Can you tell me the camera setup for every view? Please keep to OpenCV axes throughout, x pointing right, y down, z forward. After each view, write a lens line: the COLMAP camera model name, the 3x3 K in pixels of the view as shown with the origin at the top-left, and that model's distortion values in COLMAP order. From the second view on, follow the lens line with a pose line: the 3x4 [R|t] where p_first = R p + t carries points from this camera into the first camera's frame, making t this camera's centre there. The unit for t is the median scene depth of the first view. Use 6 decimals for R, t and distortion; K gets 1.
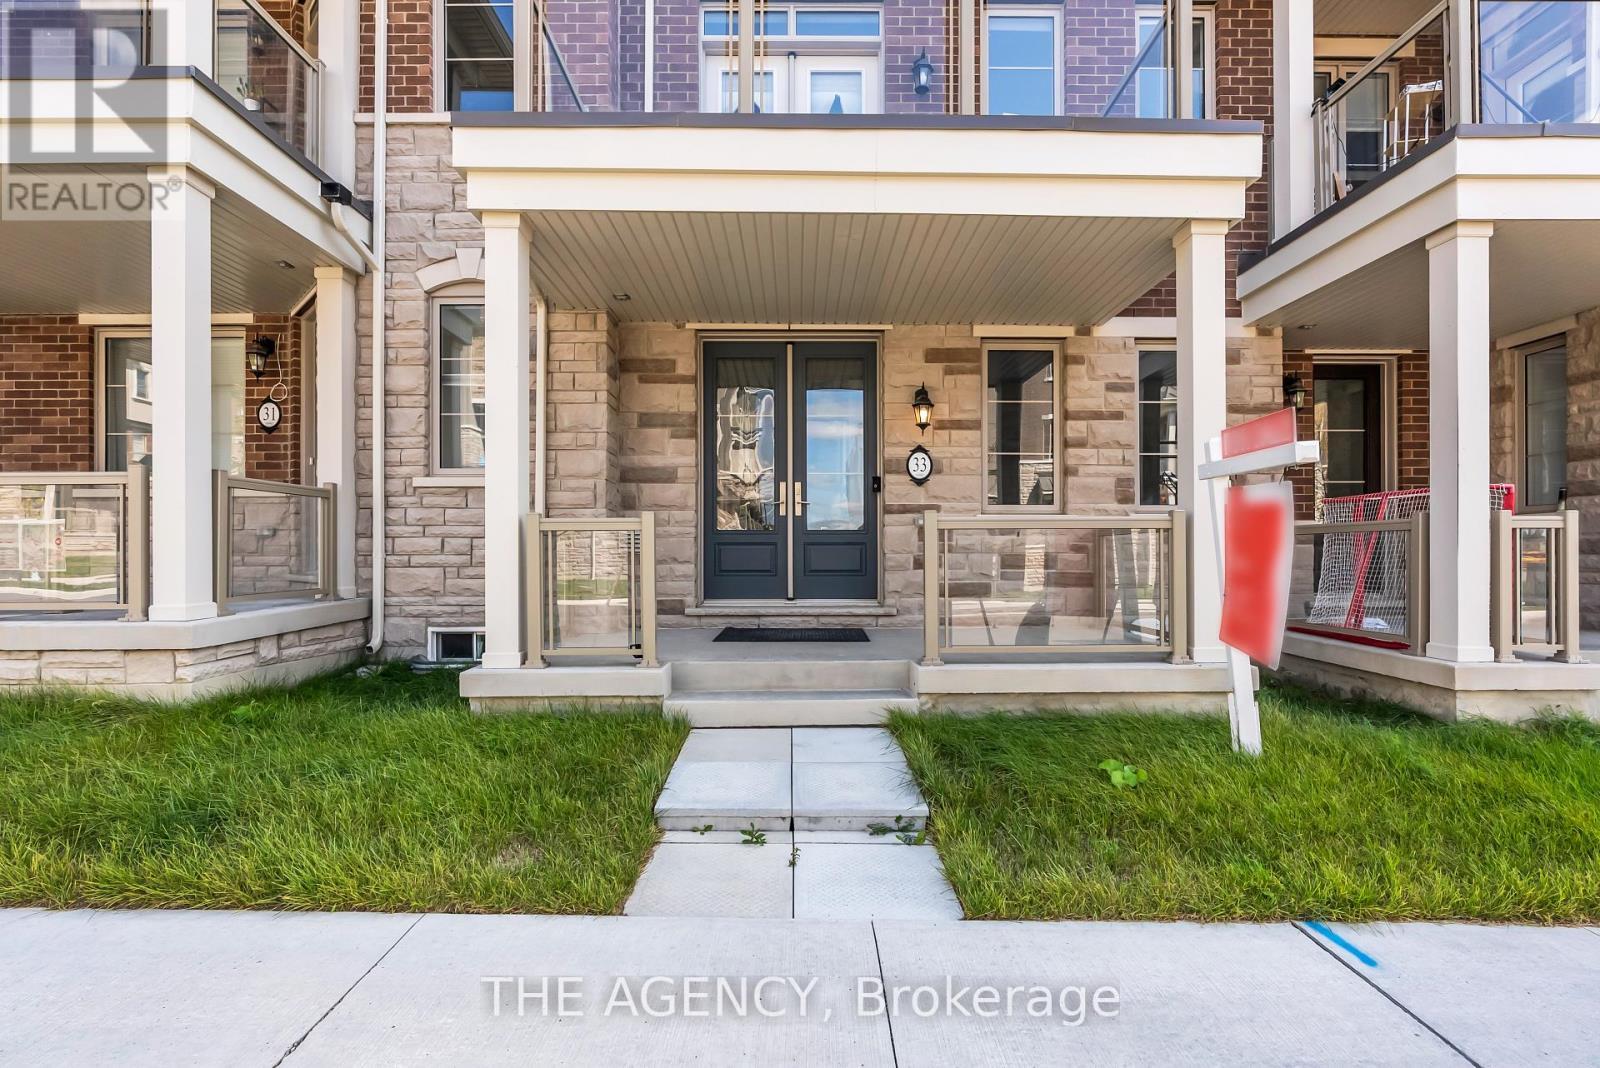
lens RADIAL K [[736.8, 0, 801.7], [0, 736.8, 553.1], [0, 0, 1]] dist [-0.006584, 0.000778]
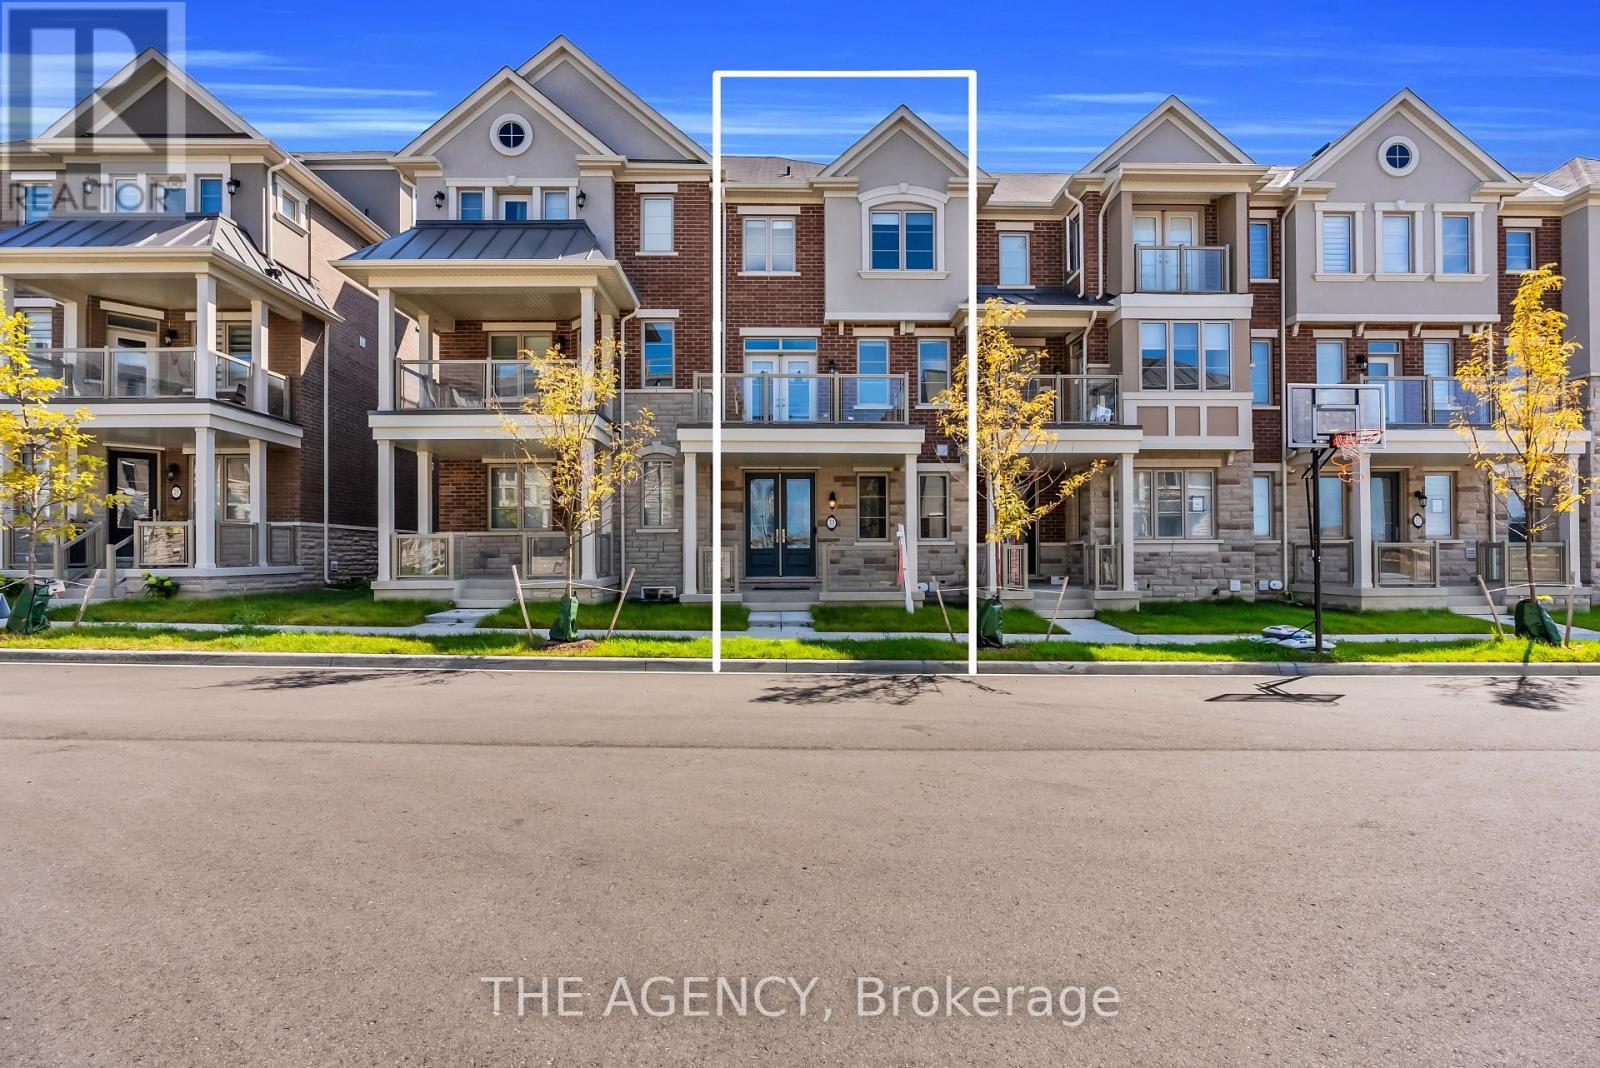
lens RADIAL K [[736.8, 0, 801.7], [0, 736.8, 553.1], [0, 0, 1]] dist [-0.006584, 0.000778]
pose [[0.999915, -0.002887, 0.012702, 0.026207], [0.002946, 0.999985, -0.004625, -0.004470], [-0.012688, 0.004662, 0.999909, -1.611730]]
